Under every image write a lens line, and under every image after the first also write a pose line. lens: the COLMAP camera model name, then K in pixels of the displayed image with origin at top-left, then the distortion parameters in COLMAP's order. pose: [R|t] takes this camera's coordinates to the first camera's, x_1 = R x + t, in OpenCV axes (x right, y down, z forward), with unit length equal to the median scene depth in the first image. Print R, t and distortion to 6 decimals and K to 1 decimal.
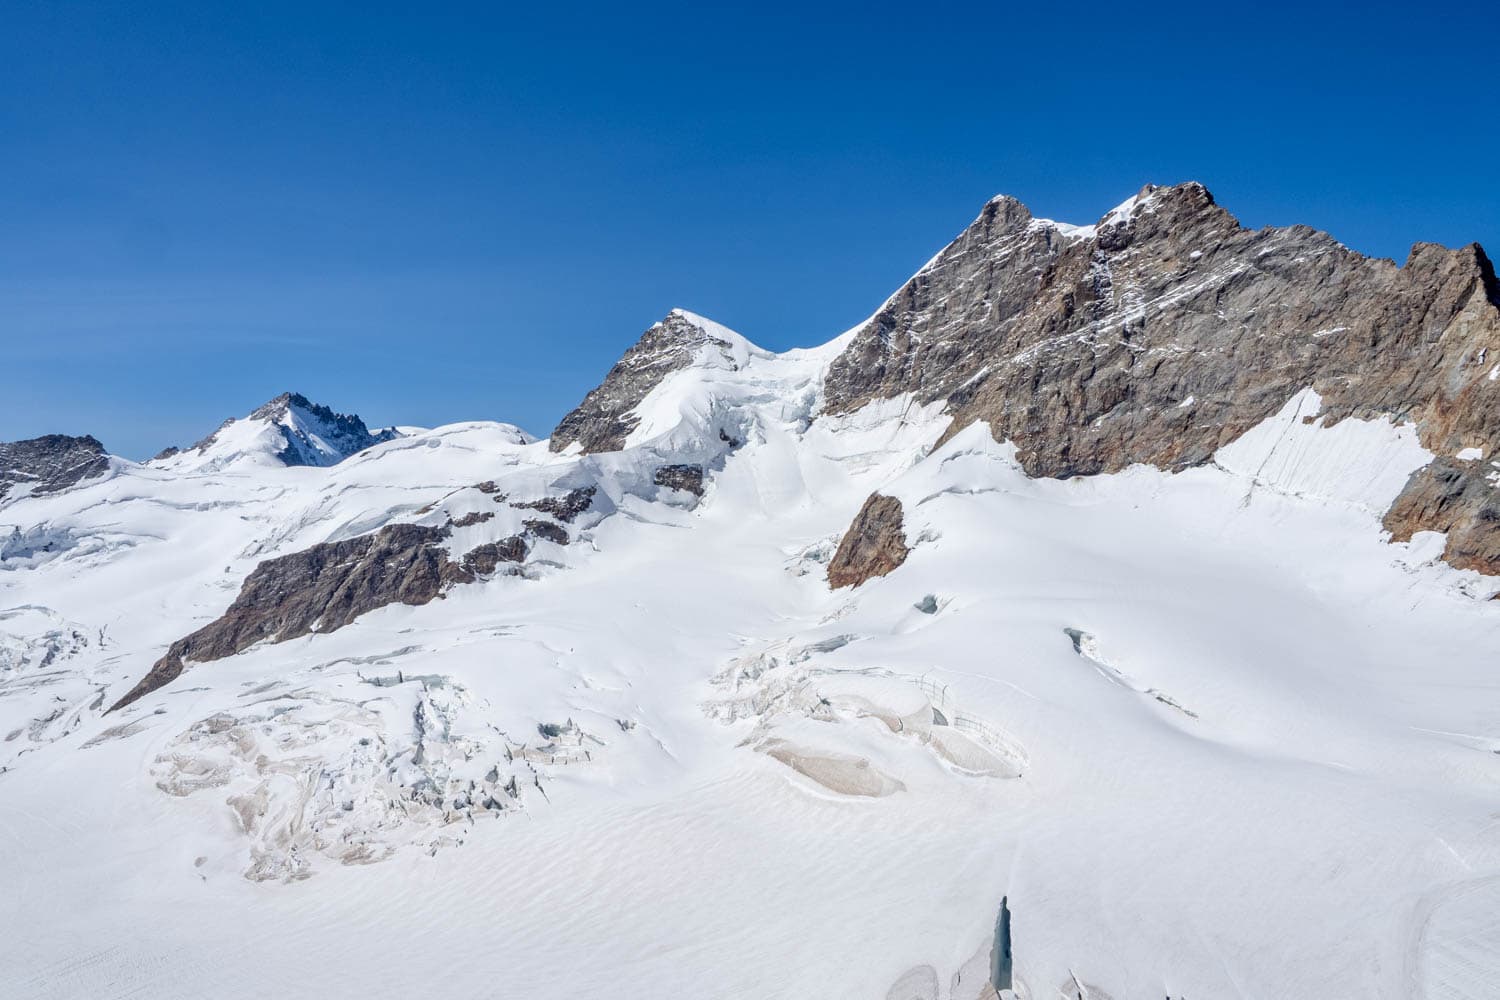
lens RADIAL K [[1102.1, 0, 749.4], [0, 1102.1, 454.7], [0, 0, 1]] dist [0.004086, -0.008015]
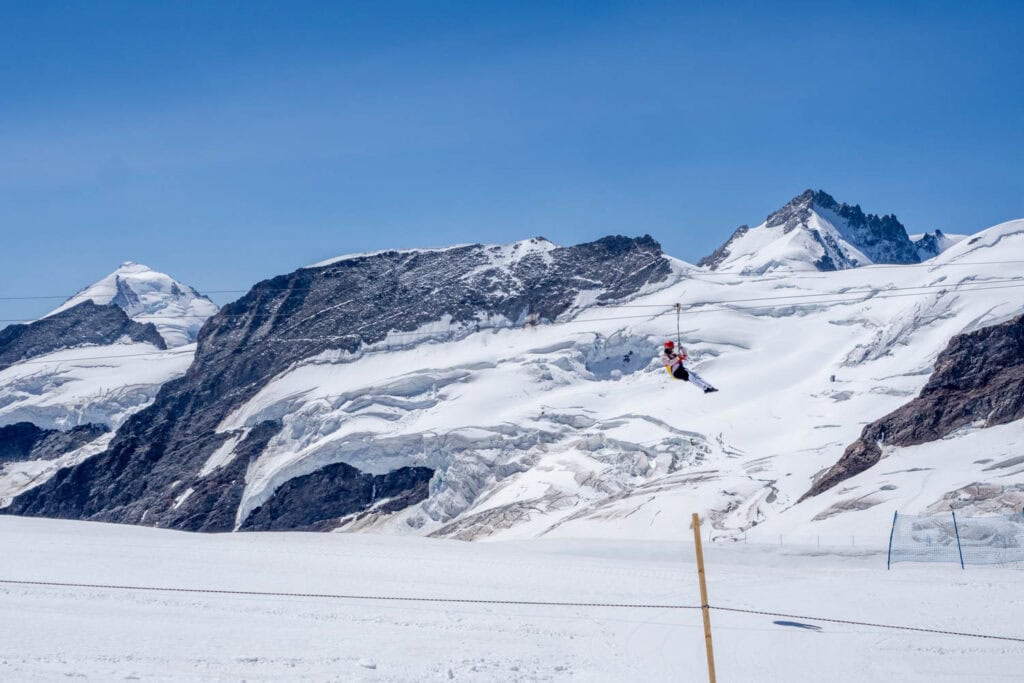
lens RADIAL K [[1574.5, 0, 508.8], [0, 1574.5, 340.6], [0, 0, 1]] dist [0.061247, 0.000000]
pose [[0.872475, -0.016512, -0.488380, -0.094000], [0.026885, 0.999537, 0.014234, 0.046916], [0.487919, -0.025549, 0.872515, -0.144022]]
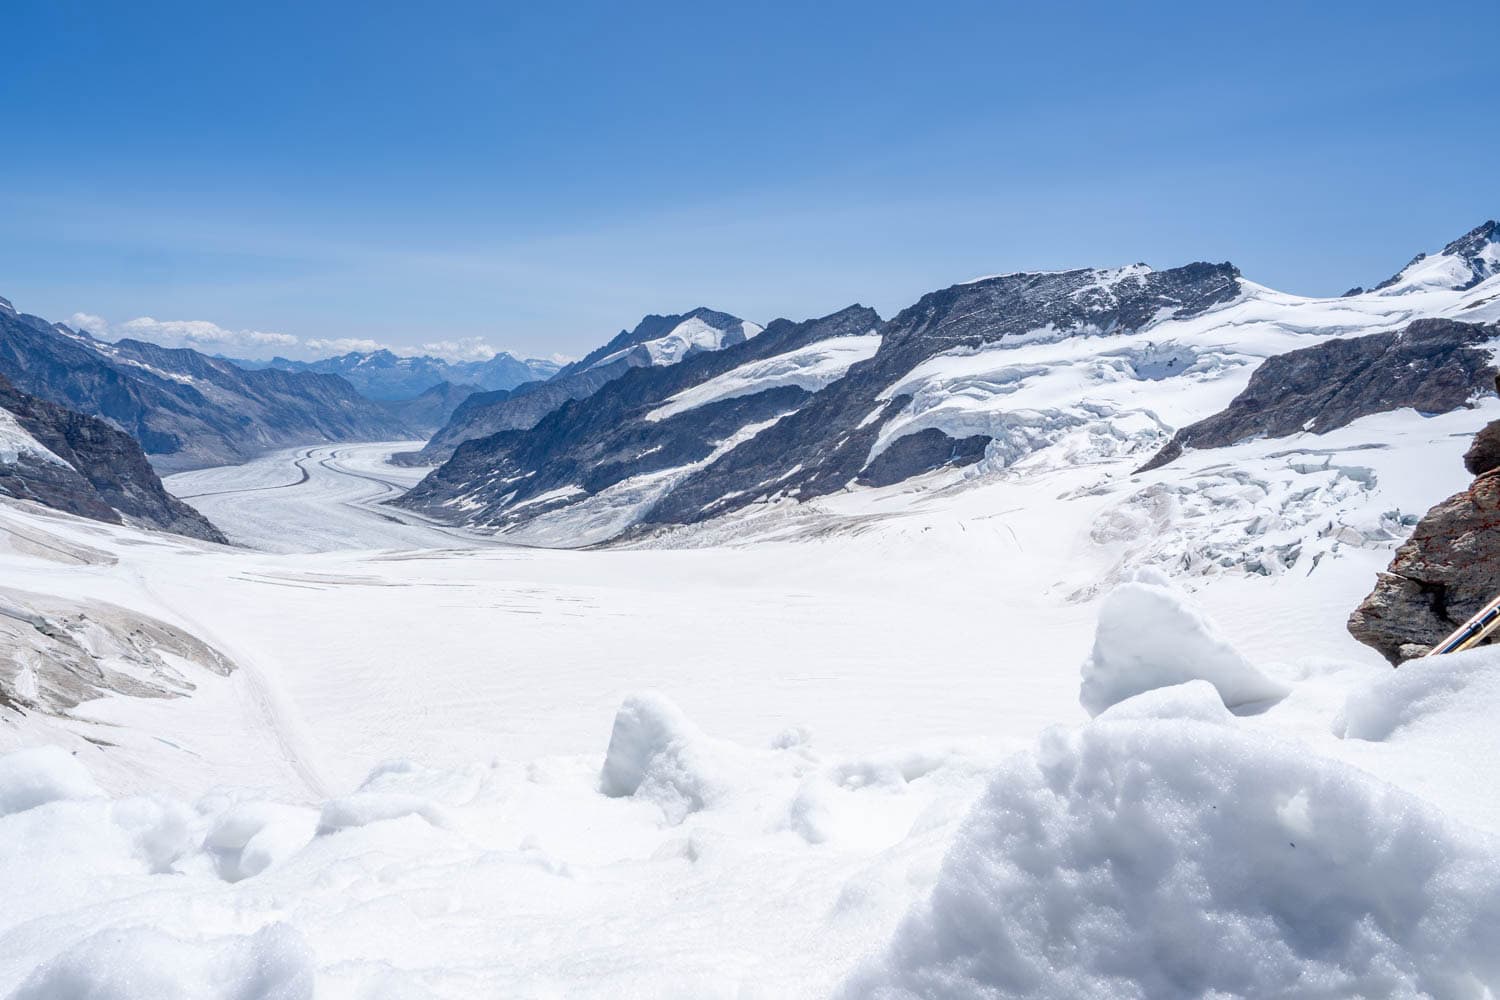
lens RADIAL K [[1102.1, 0, 739.4], [0, 1102.1, 490.8], [0, 0, 1]] dist [0.004086, -0.008015]
pose [[0.490022, 0.136210, -0.861002, 0.107220], [-0.009711, 0.988508, 0.150855, 0.045515], [0.871656, -0.065561, 0.485714, 0.078865]]
